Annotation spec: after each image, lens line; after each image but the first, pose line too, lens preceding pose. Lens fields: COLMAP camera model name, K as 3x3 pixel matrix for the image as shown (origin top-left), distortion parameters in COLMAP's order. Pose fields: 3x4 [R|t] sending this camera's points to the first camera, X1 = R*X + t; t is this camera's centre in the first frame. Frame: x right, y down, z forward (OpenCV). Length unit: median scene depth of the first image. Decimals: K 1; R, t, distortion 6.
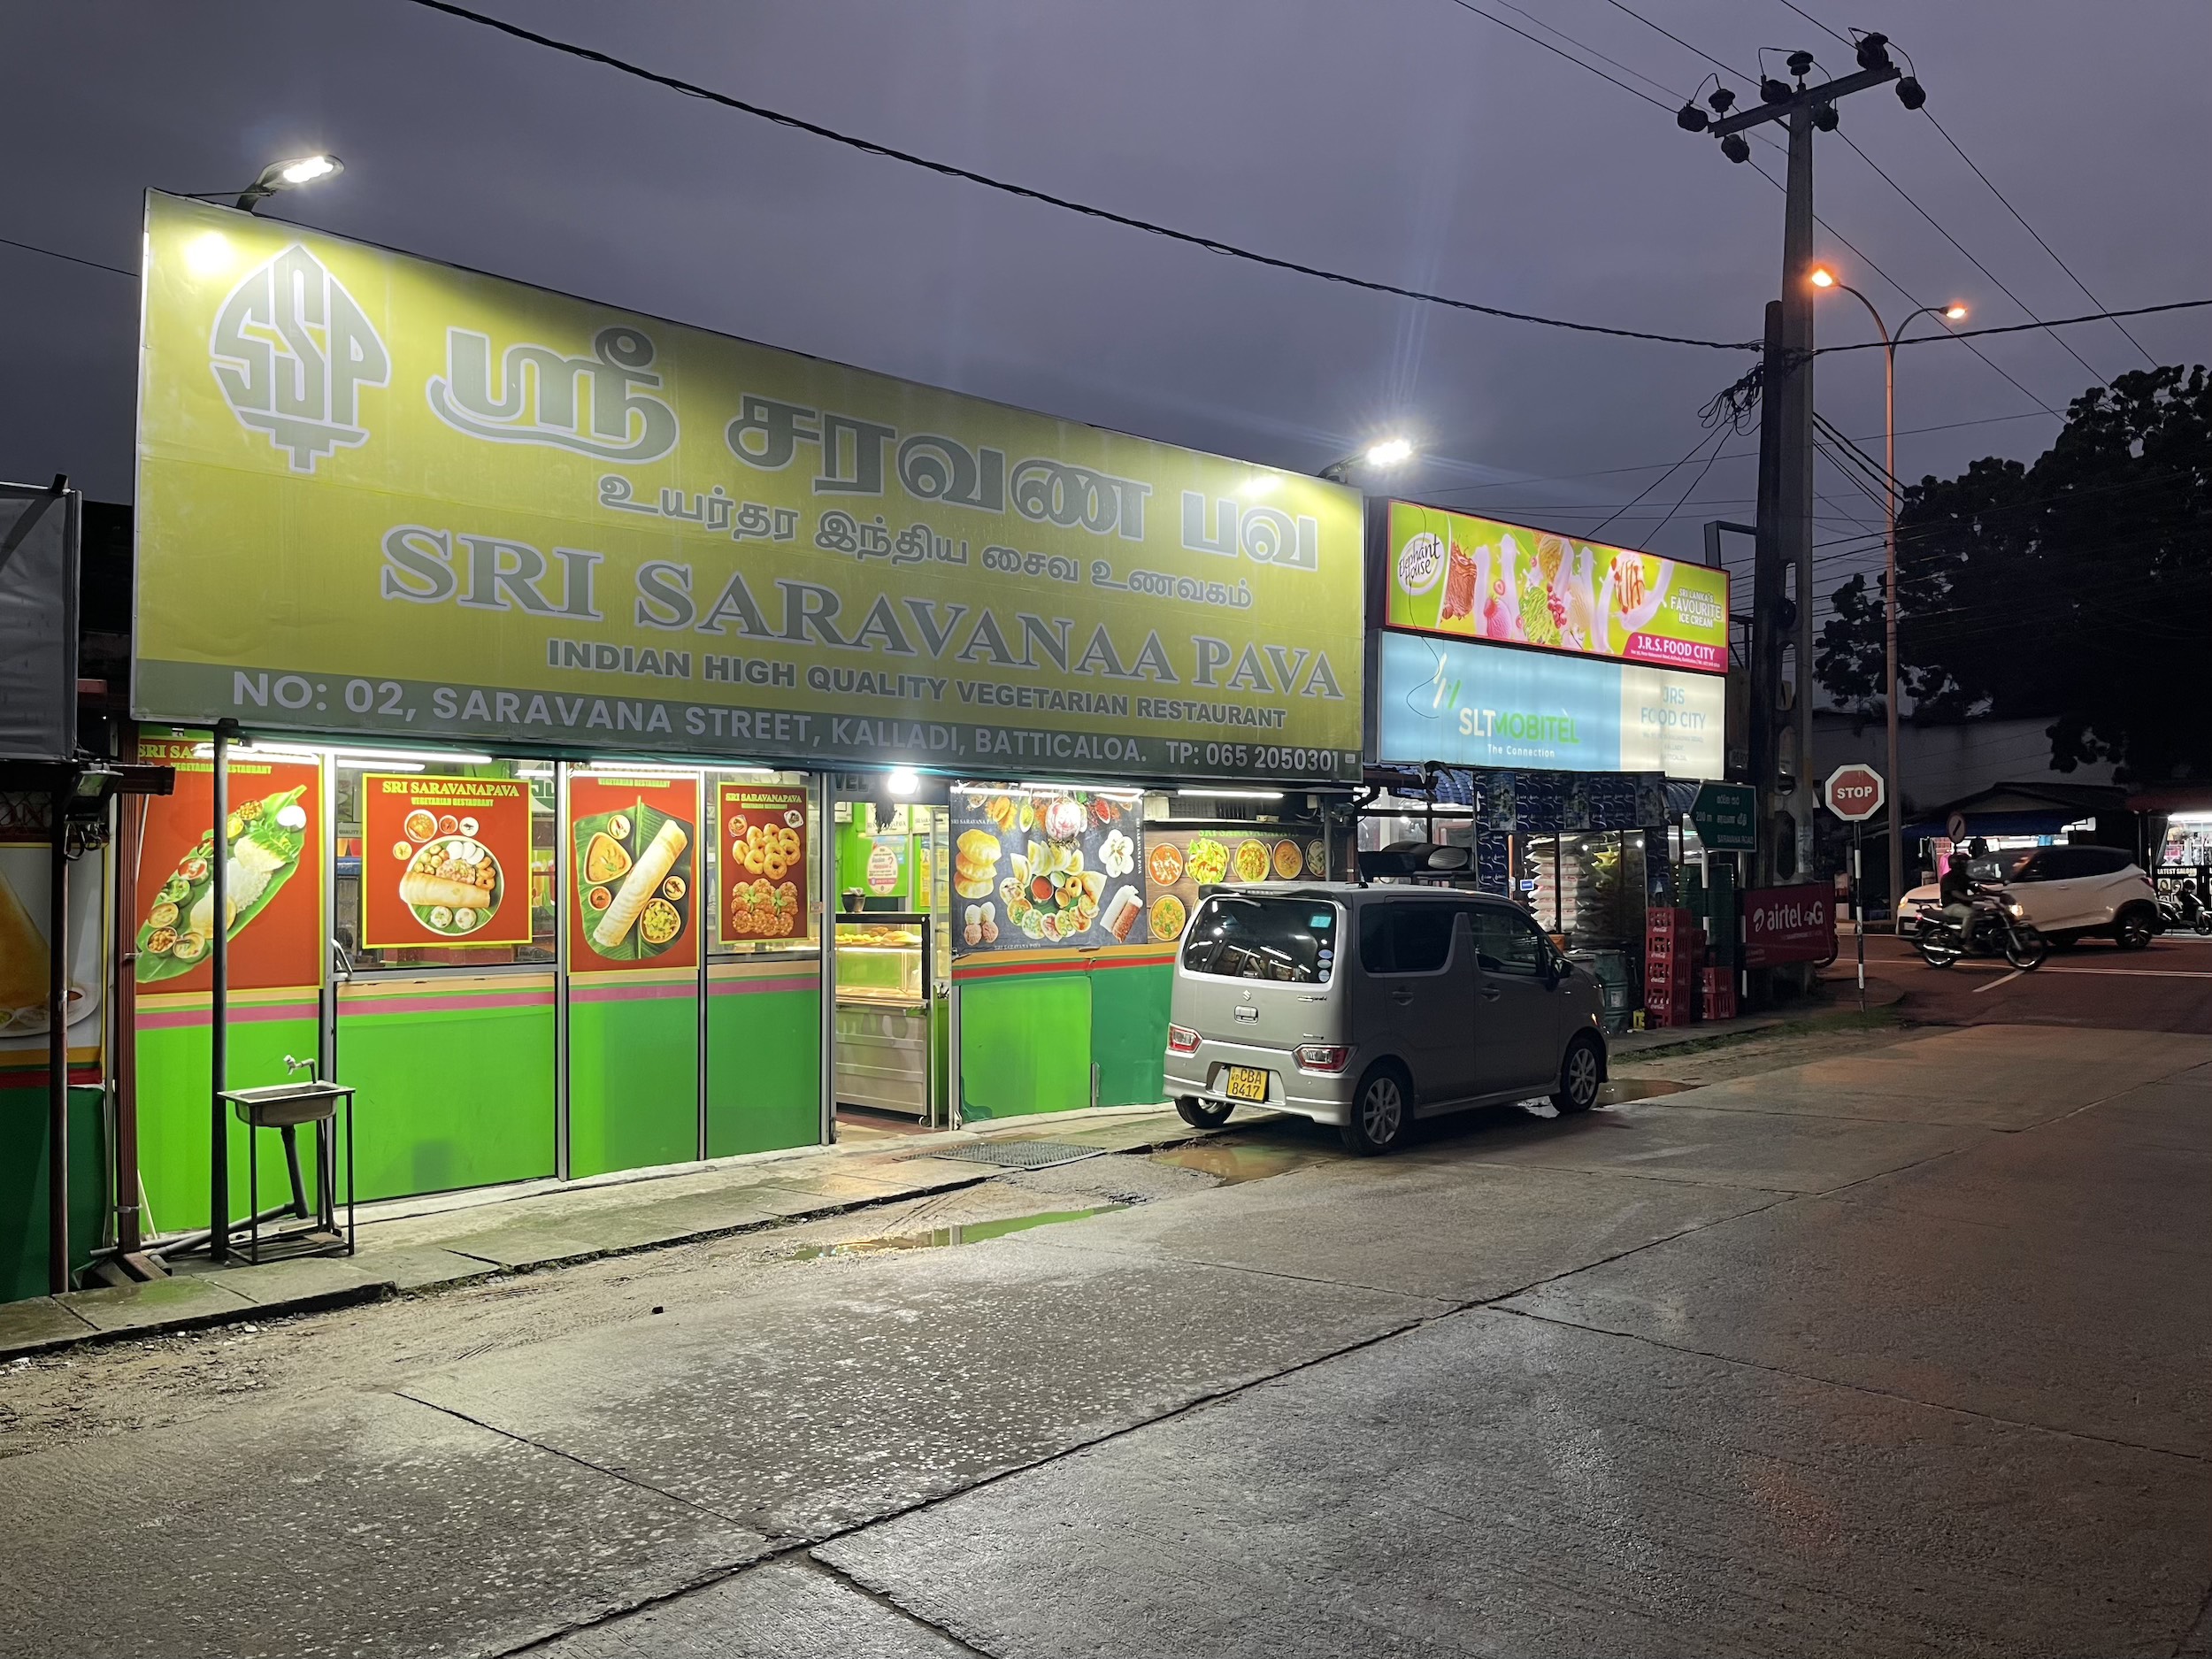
lens RADIAL K [[1951.5, 0, 1102.0], [0, 1951.5, 832.7], [0, 0, 1]] dist [-0.000691, -0.000082]
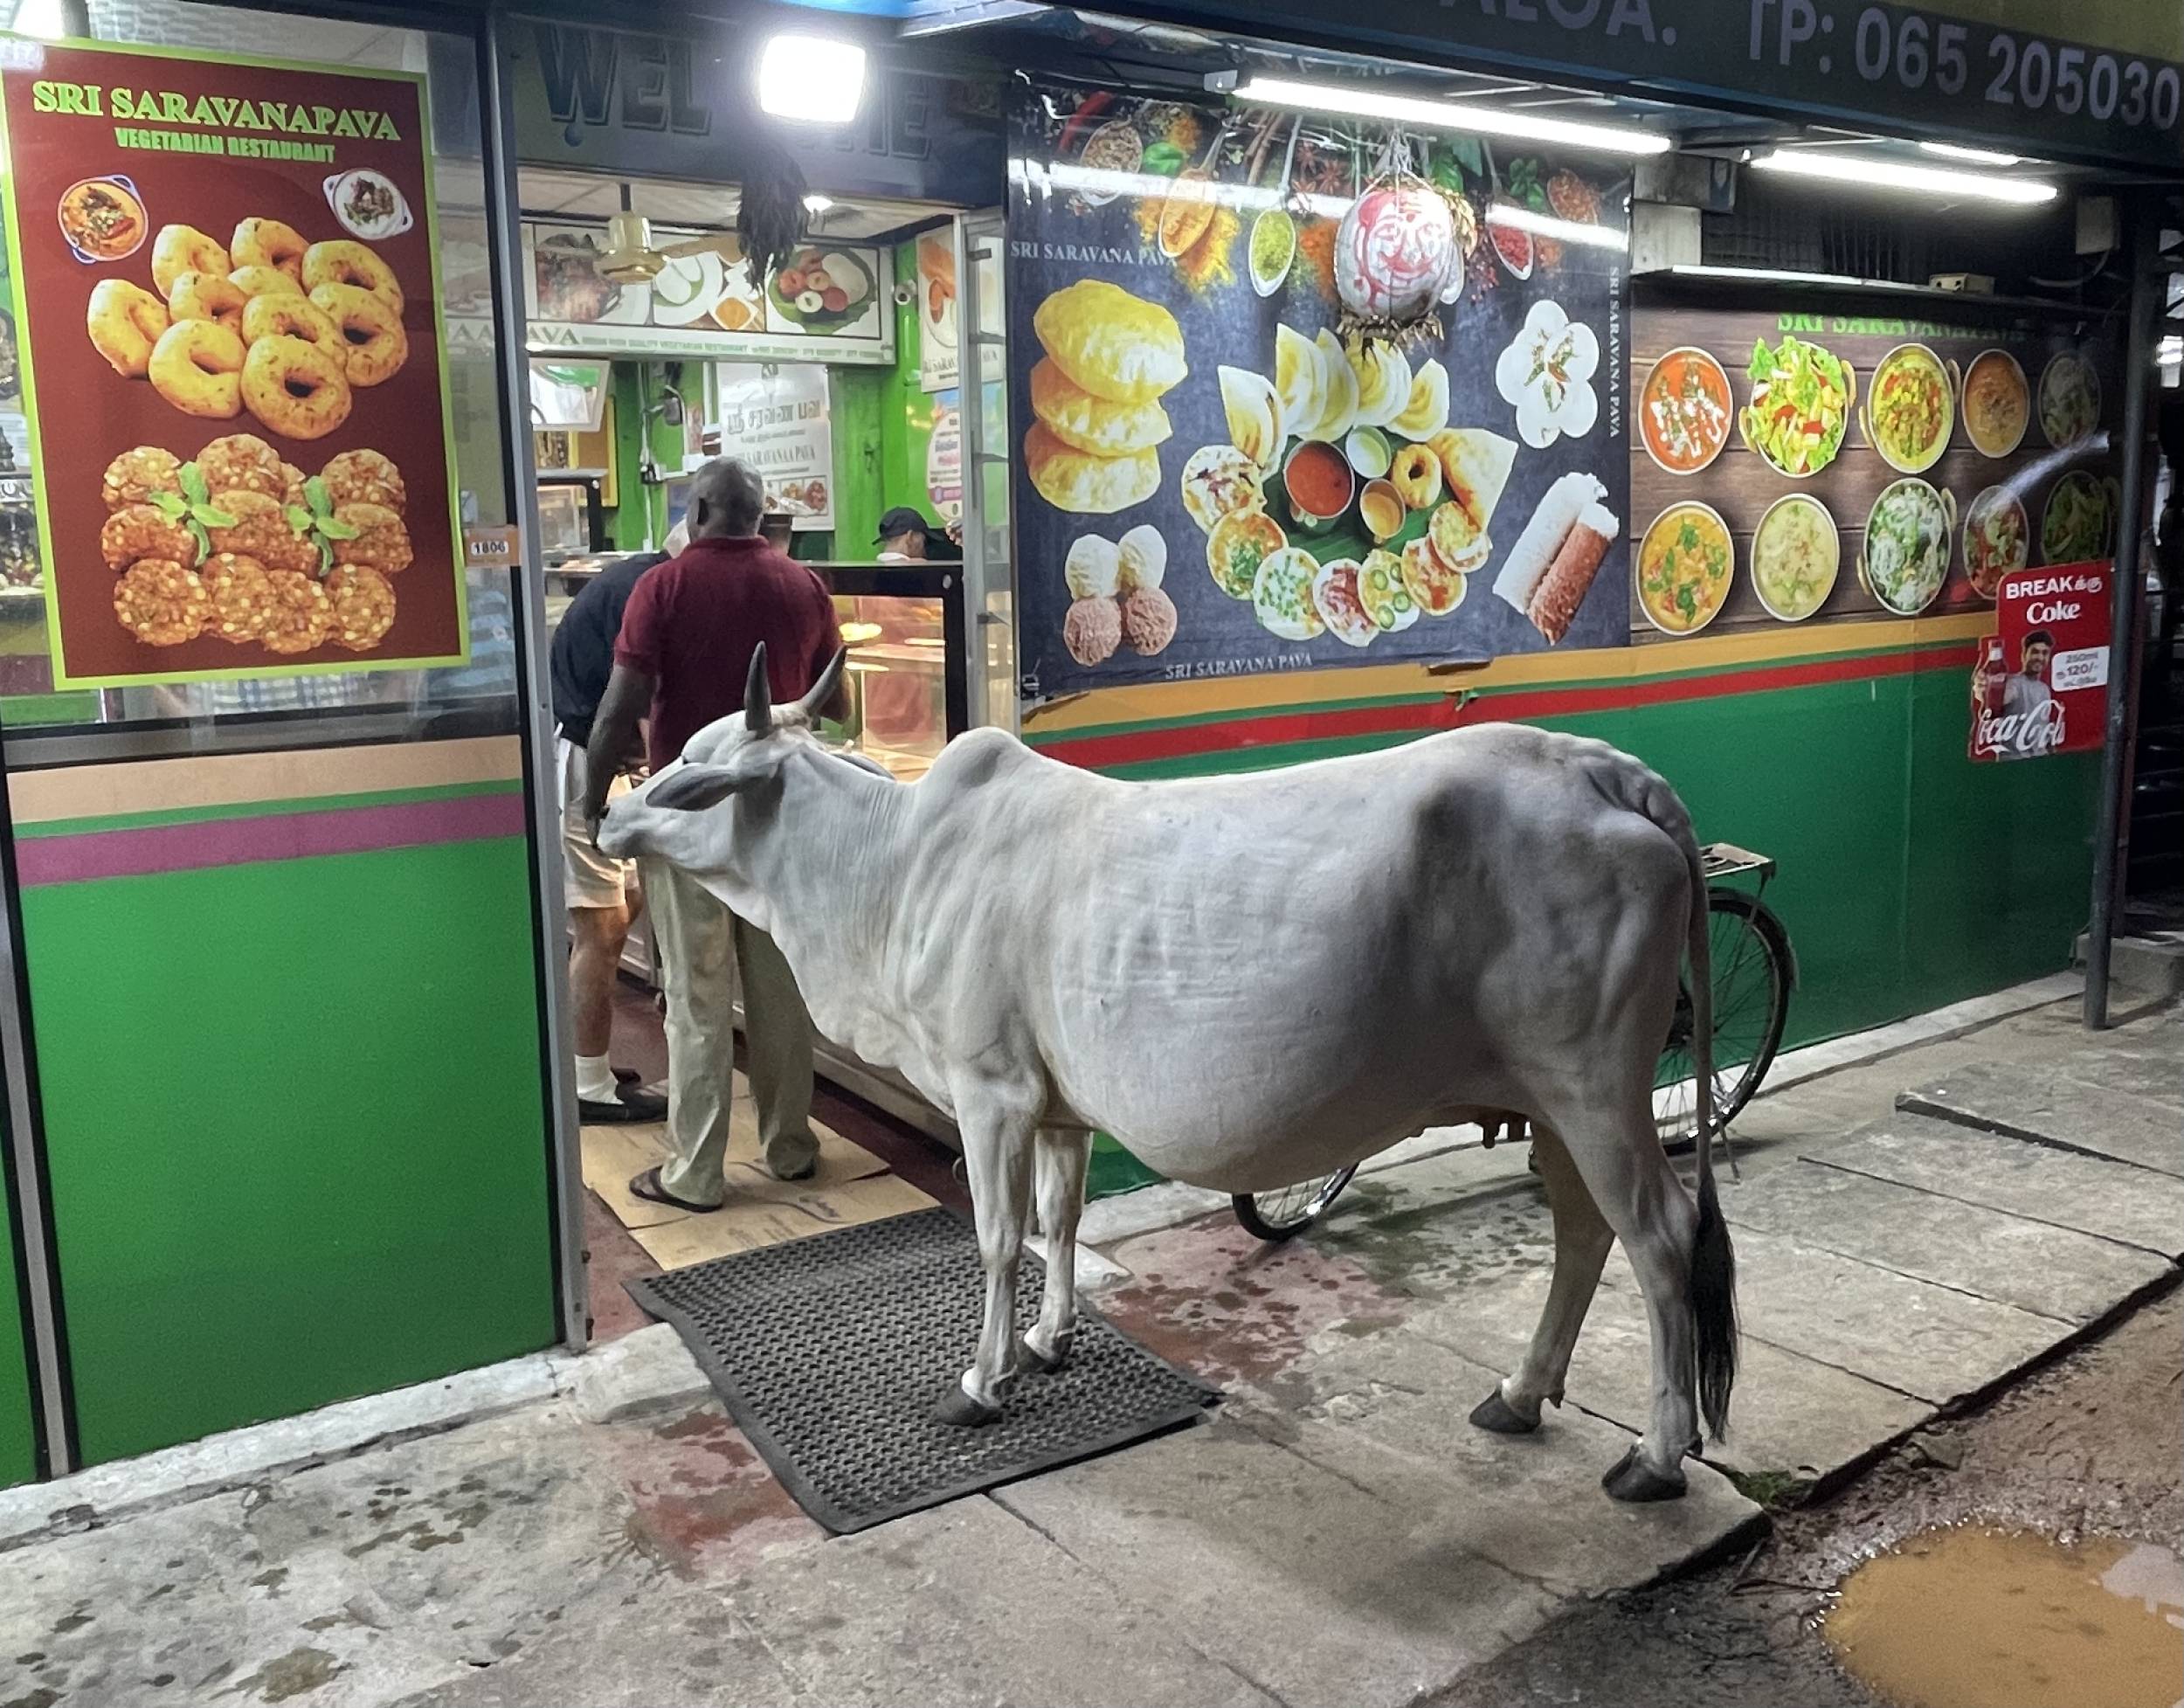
lens RADIAL K [[2131.5, 0, 1074.5], [0, 2131.5, 839.9], [0, 0, 1]] dist [0.039115, 0.000000]
pose [[0.989040, 0.016866, -0.146678, -0.018348], [0.009604, 0.984001, 0.177904, 0.024058], [0.147332, -0.177363, 0.973055, 0.651110]]
